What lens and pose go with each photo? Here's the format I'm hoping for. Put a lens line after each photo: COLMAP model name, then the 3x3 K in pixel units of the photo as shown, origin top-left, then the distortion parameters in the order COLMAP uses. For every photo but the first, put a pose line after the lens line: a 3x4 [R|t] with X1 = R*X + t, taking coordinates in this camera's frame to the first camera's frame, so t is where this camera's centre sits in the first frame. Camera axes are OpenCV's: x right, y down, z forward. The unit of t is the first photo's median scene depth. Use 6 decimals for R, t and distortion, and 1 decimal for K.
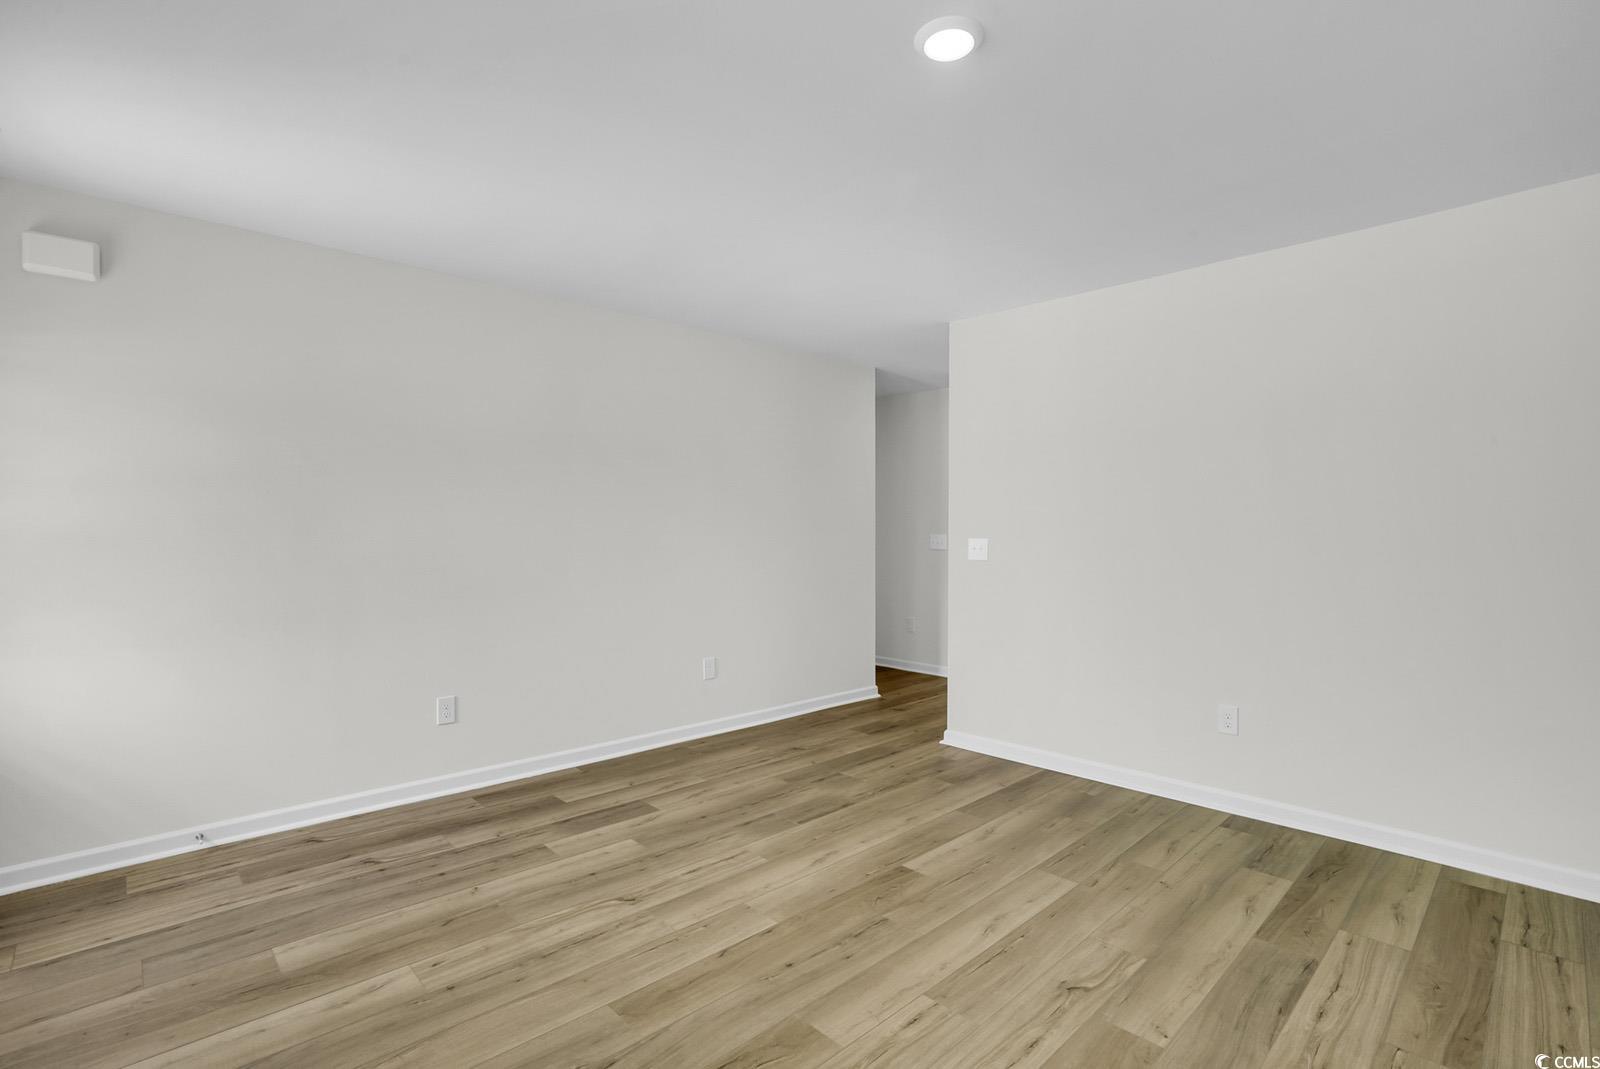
lens RADIAL K [[754.6, 0, 797.7], [0, 754.6, 530.4], [0, 0, 1]] dist [-0.057165, 0.018533]
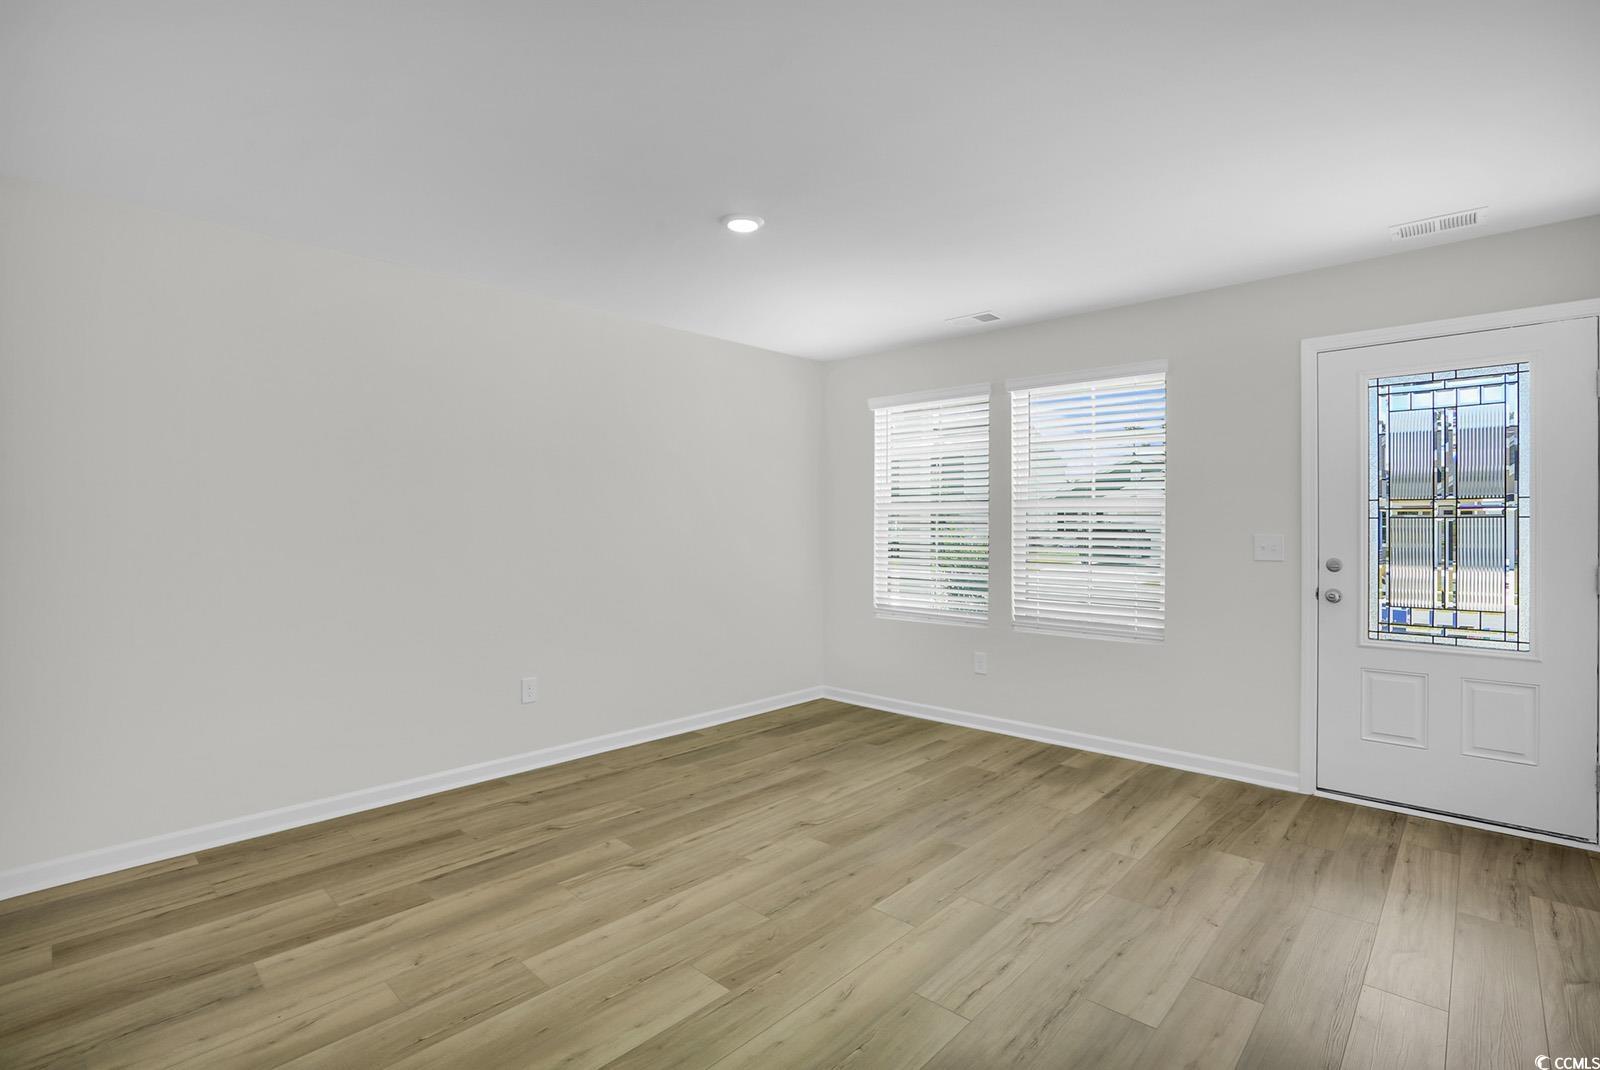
lens RADIAL K [[754.6, 0, 797.7], [0, 754.6, 530.9], [0, 0, 1]] dist [-0.057165, 0.018533]
pose [[-0.998652, 0.000351, -0.051909, 0.135085], [0.000057, 0.999984, 0.005663, -0.002513], [0.051910, 0.005652, -0.998636, 2.092062]]
